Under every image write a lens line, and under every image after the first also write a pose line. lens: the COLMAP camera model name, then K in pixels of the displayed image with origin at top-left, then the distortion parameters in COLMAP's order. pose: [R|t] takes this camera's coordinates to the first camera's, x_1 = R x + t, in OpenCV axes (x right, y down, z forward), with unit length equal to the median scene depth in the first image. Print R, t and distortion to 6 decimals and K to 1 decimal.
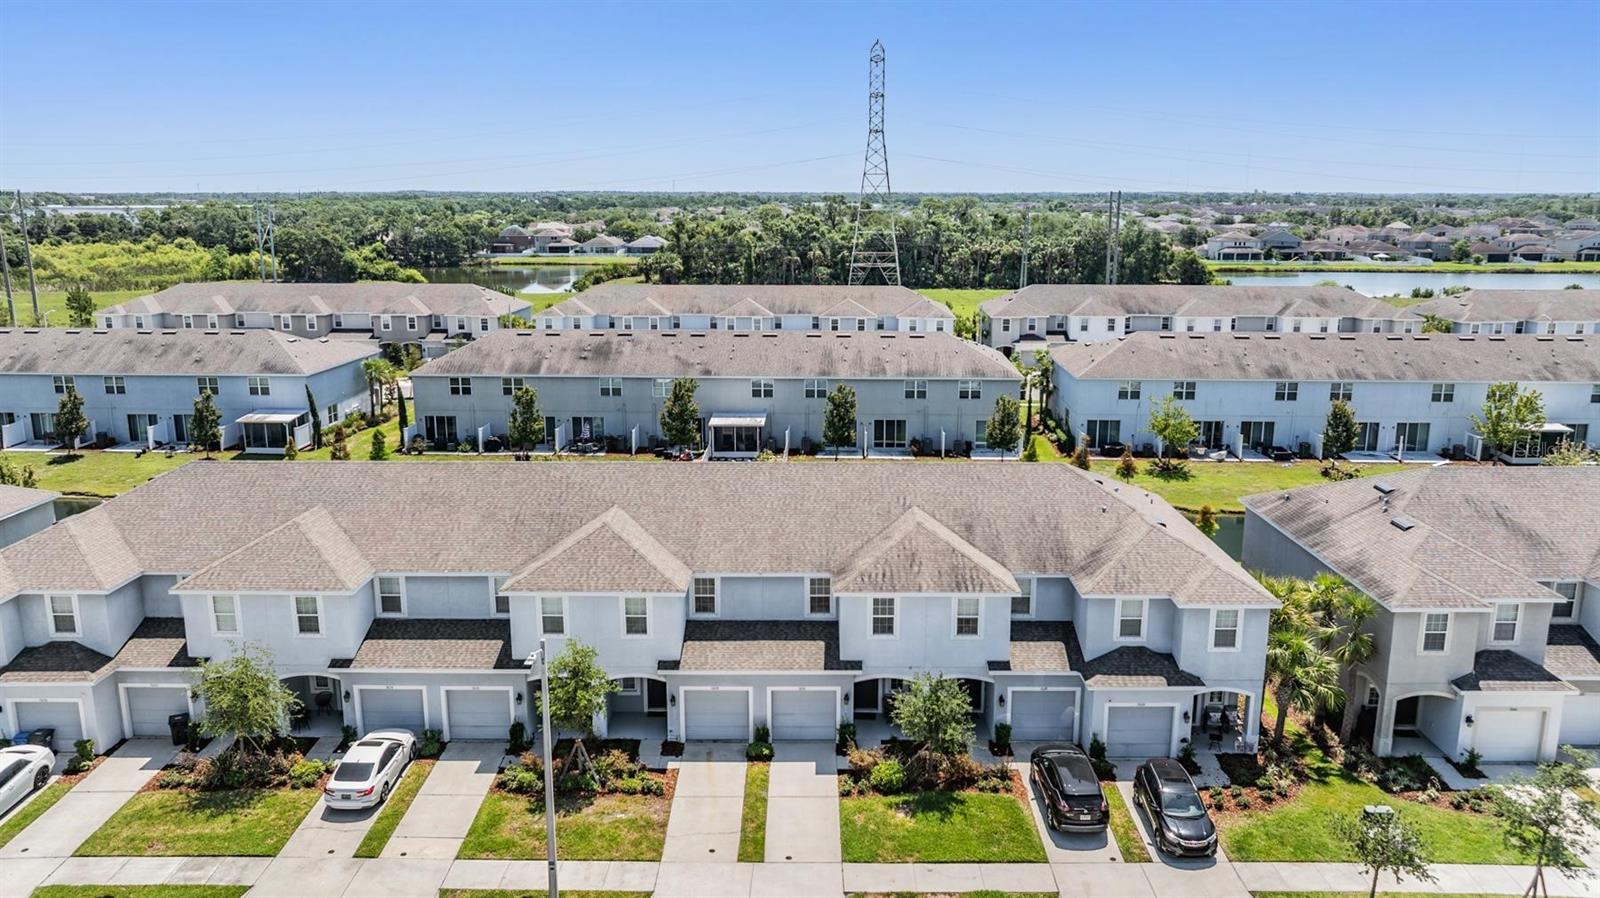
lens RADIAL K [[1124.7, 0, 796.1], [0, 1124.7, 418.2], [0, 0, 1]] dist [-0.017010, 0.000003]
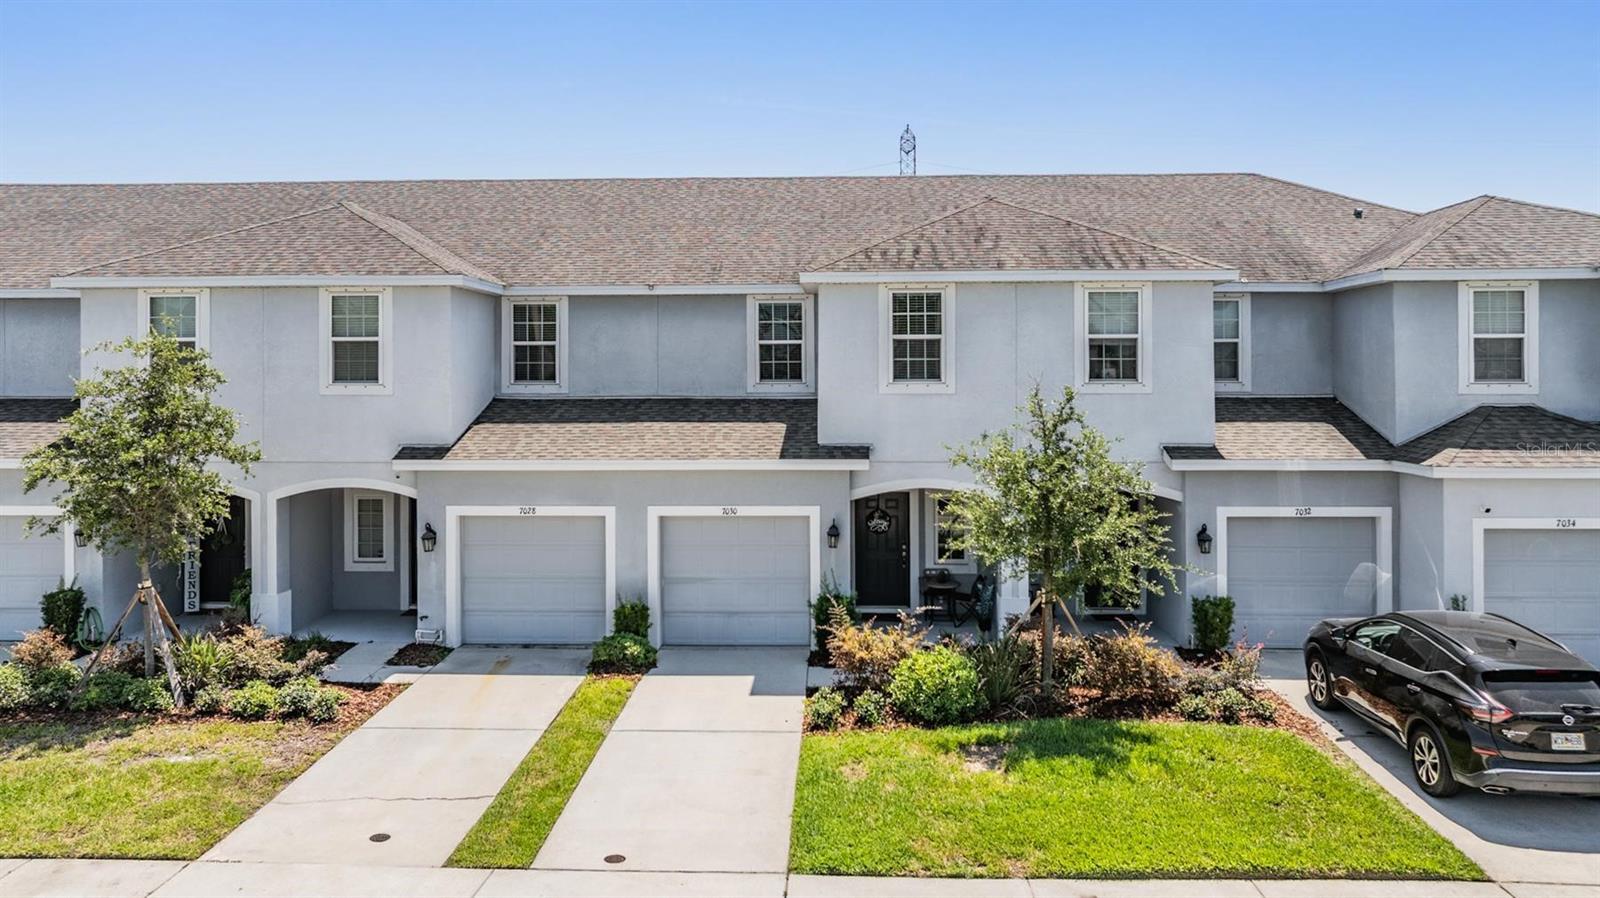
lens RADIAL K [[1144.7, 0, 790.1], [0, 1144.7, 348.3], [0, 0, 1]] dist [-0.021695, -0.001093]
pose [[0.999284, -0.006114, -0.037329, 0.044157], [-0.001395, 0.980222, -0.197898, 0.261493], [0.037801, 0.197808, 0.979512, 0.553130]]
